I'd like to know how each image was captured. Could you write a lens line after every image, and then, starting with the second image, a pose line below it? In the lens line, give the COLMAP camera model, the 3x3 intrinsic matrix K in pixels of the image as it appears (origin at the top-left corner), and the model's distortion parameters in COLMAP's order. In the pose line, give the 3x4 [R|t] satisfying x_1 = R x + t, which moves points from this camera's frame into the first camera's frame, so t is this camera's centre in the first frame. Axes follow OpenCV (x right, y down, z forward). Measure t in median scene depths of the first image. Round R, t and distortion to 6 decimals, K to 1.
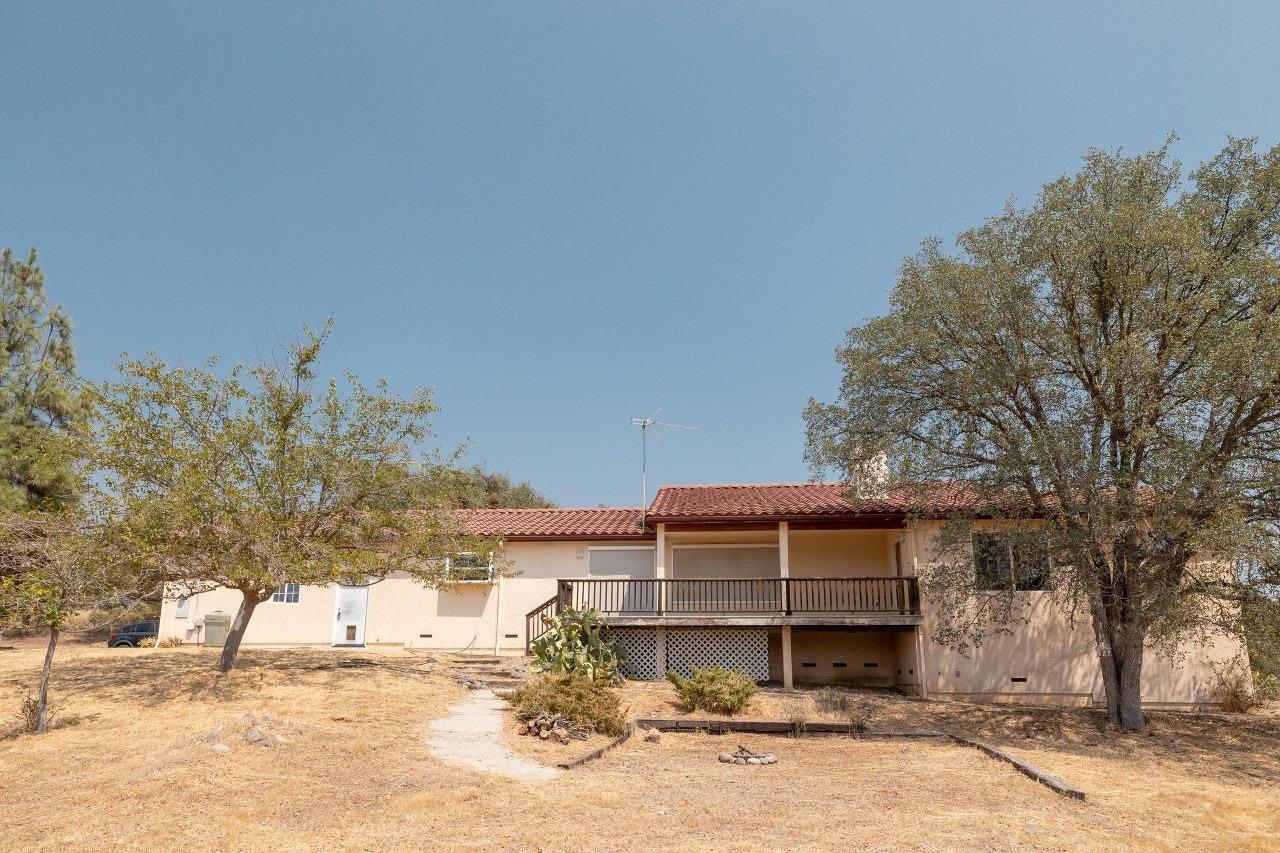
lens RADIAL K [[815.5, 0, 621.1], [0, 815.5, 501.4], [0, 0, 1]] dist [-0.003763, 0.002475]
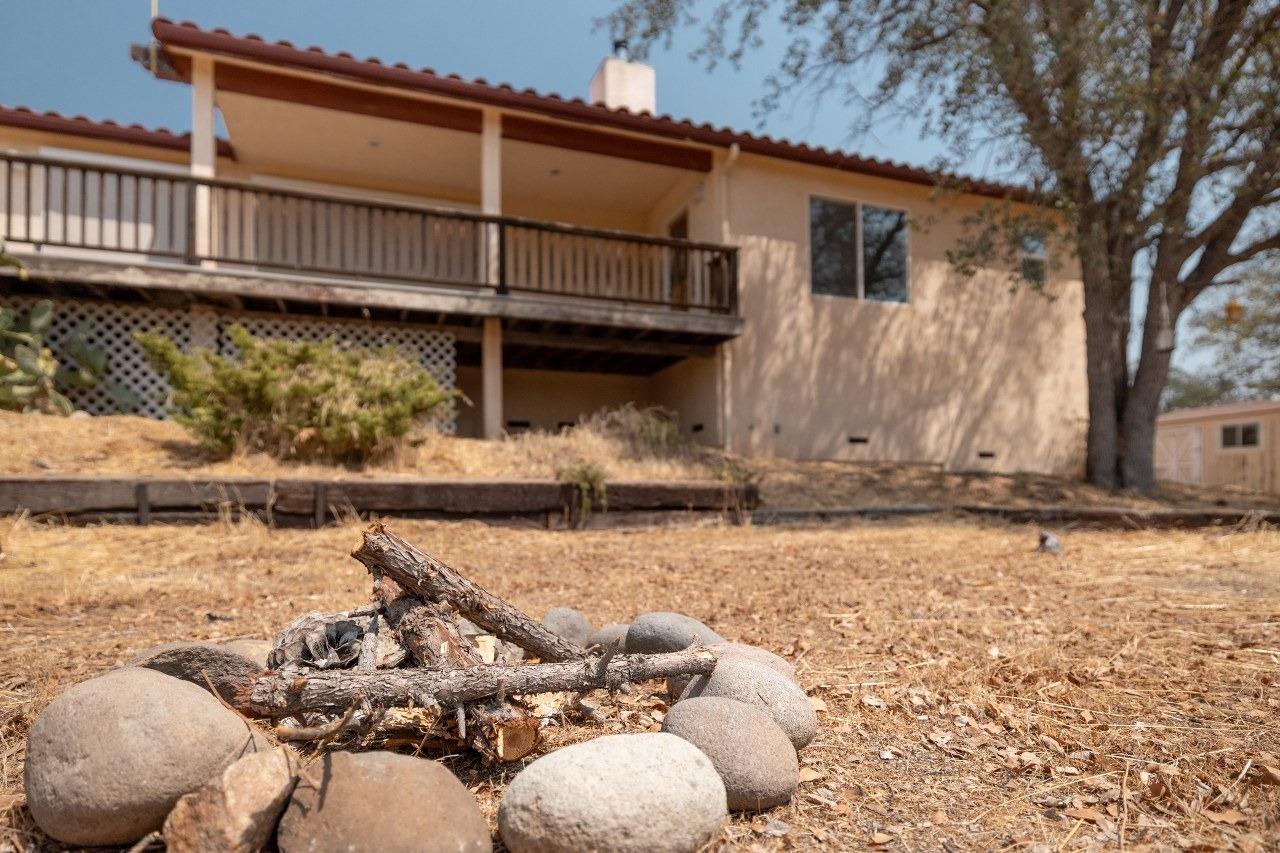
lens RADIAL K [[728.0, 0, 635.7], [0, 728.0, 492.0], [0, 0, 1]] dist [0.004019, -0.000359]
pose [[0.893613, -0.005883, 0.448800, 0.085252], [-0.081612, 0.981116, 0.175360, 0.175732], [-0.441357, -0.193331, 0.876257, 0.583454]]
